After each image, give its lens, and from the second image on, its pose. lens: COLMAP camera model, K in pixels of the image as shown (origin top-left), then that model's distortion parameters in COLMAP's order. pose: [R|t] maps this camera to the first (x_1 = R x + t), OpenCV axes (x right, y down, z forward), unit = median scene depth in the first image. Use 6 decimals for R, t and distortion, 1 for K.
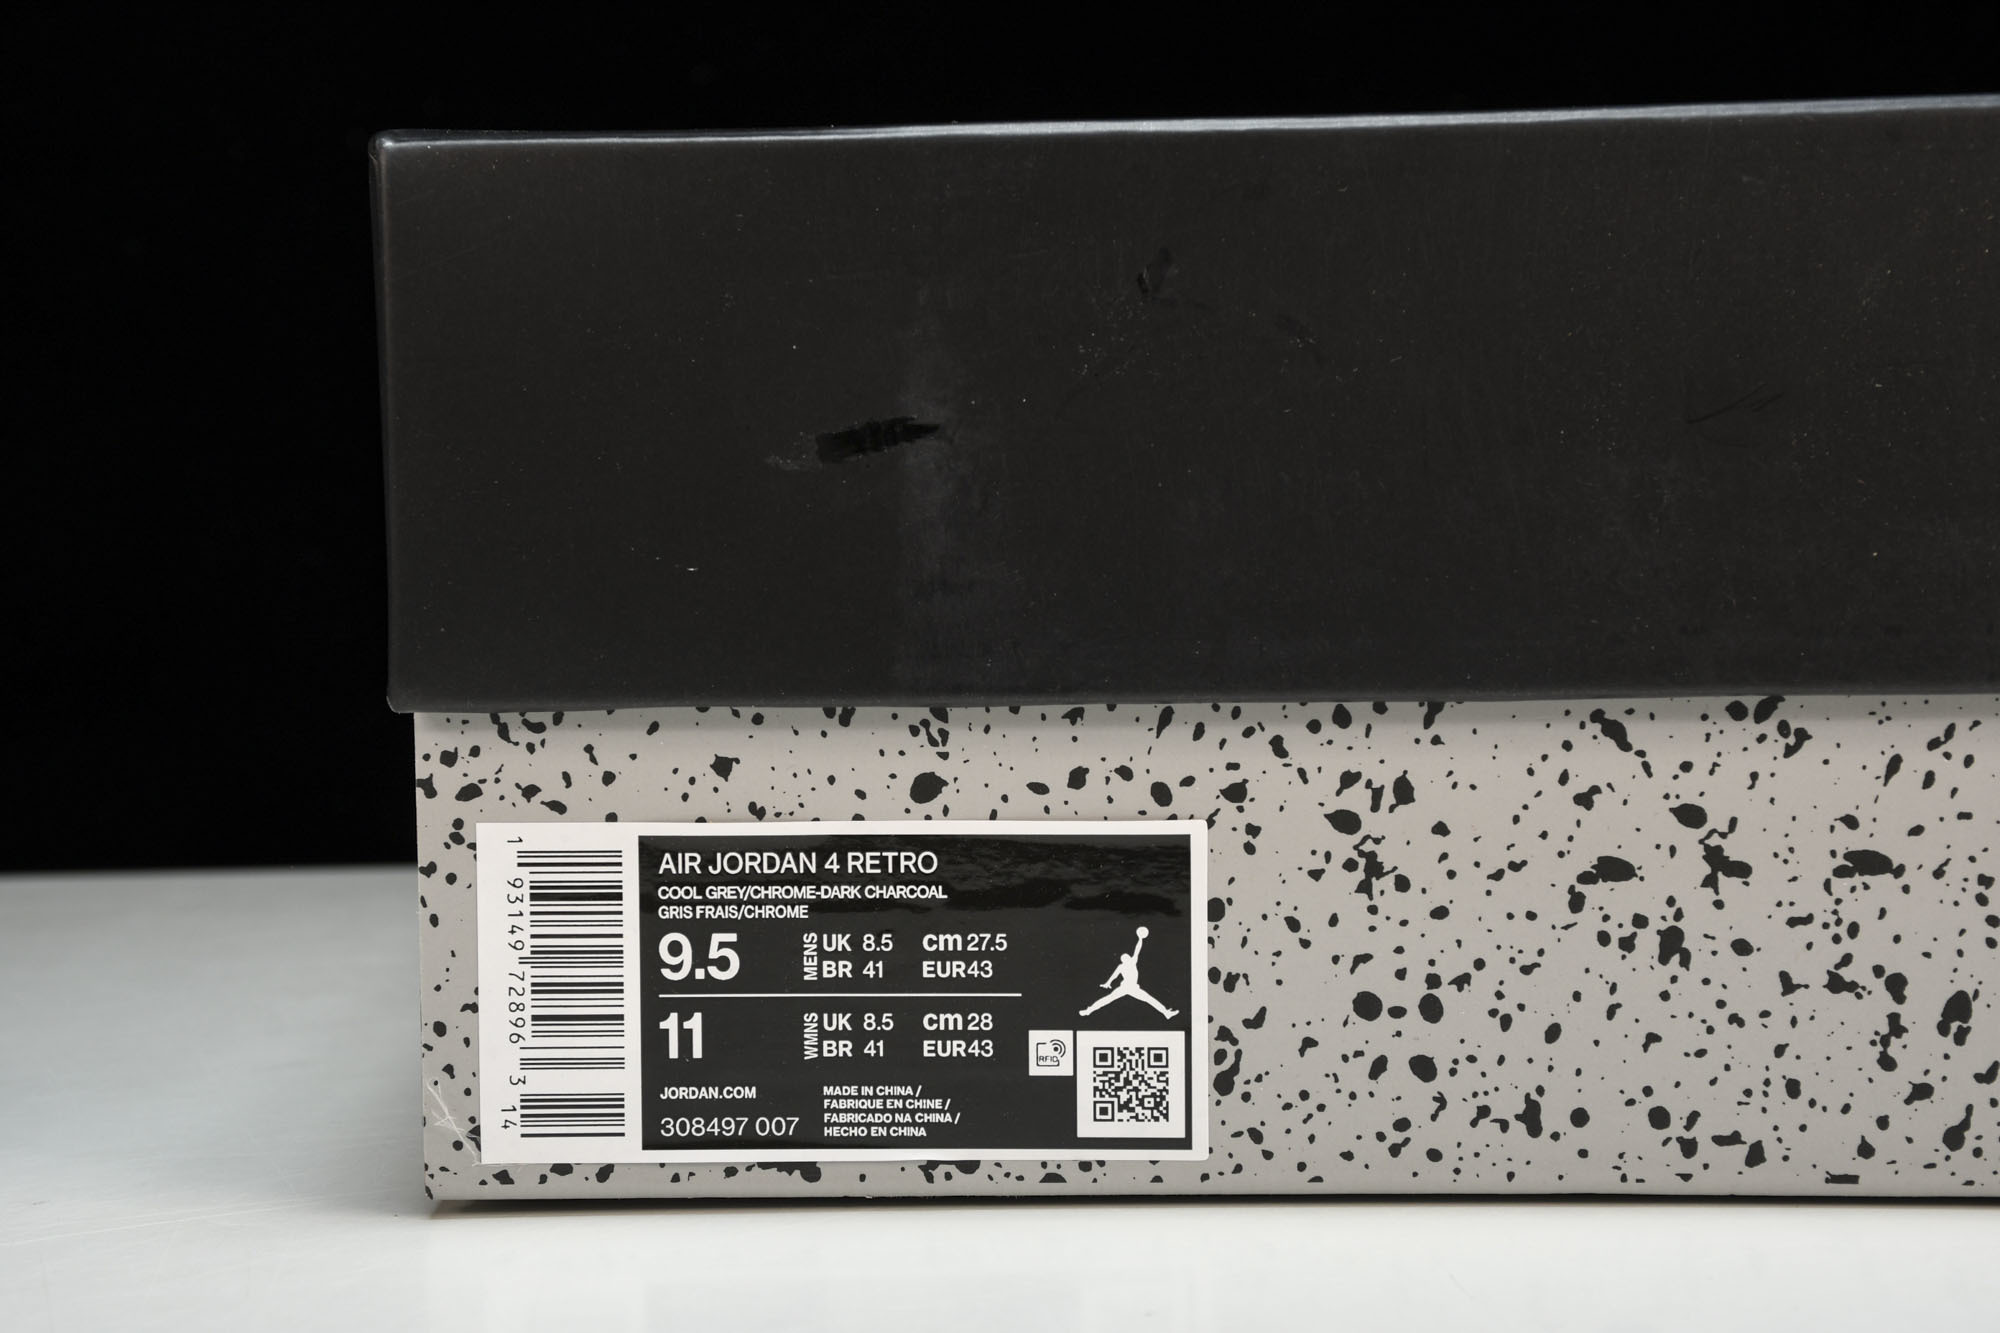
lens RADIAL K [[5737.2, 0, 981.7], [0, 5737.2, 679.2], [0, 0, 1]] dist [0.626343, 0.000000]
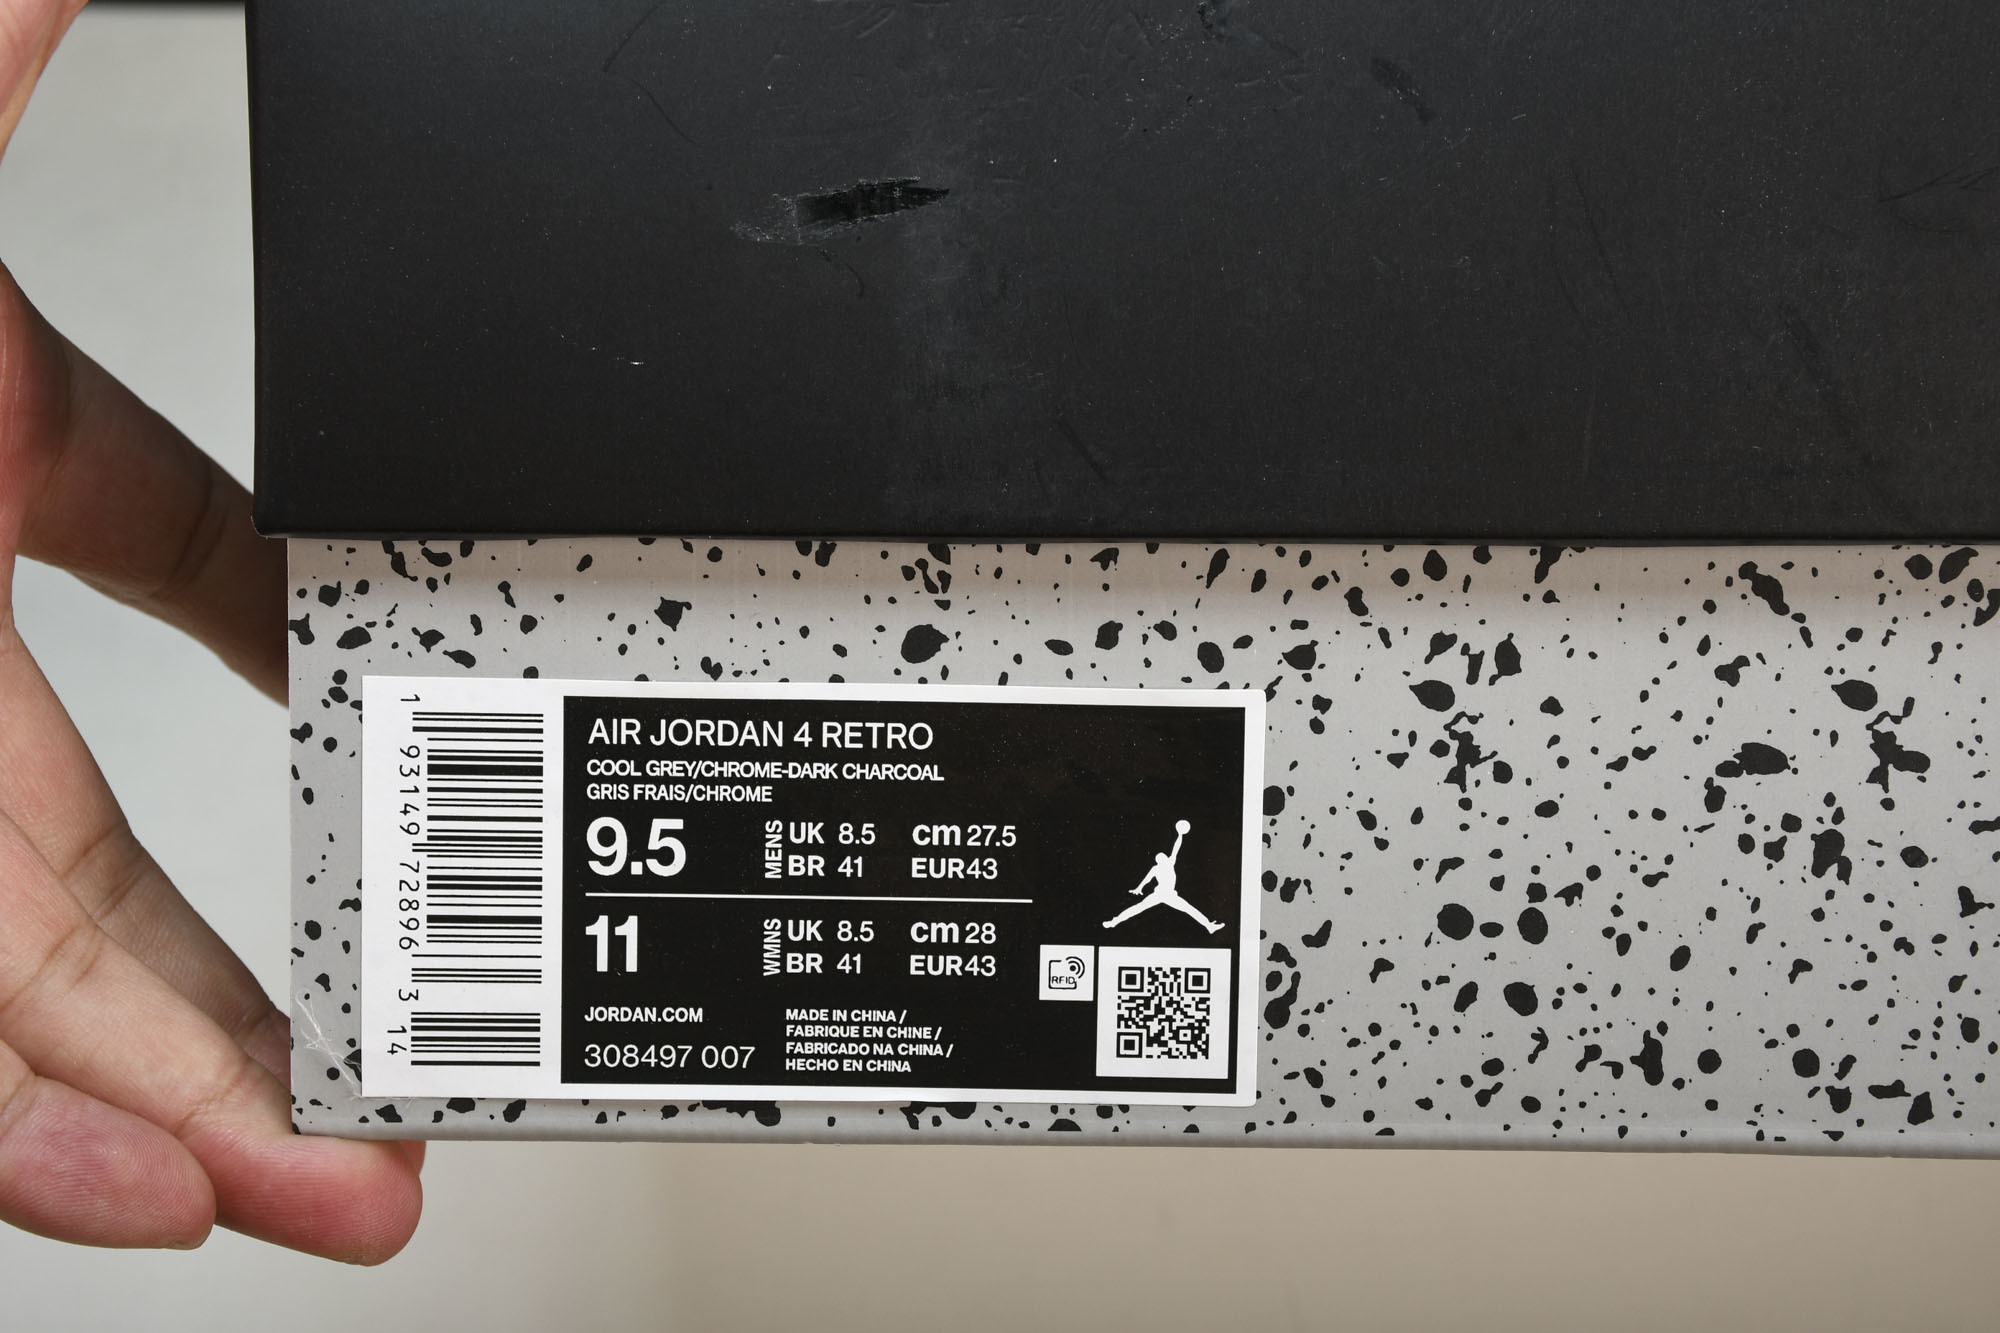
lens RADIAL K [[3949.4, 0, 1007.8], [0, 3949.4, 664.7], [0, 0, 1]] dist [0.212915, 0.000000]
pose [[0.998732, 0.020441, 0.046000, -0.023015], [-0.019986, 0.999747, -0.010336, 0.027313], [-0.046200, 0.009404, 0.998888, 0.440734]]
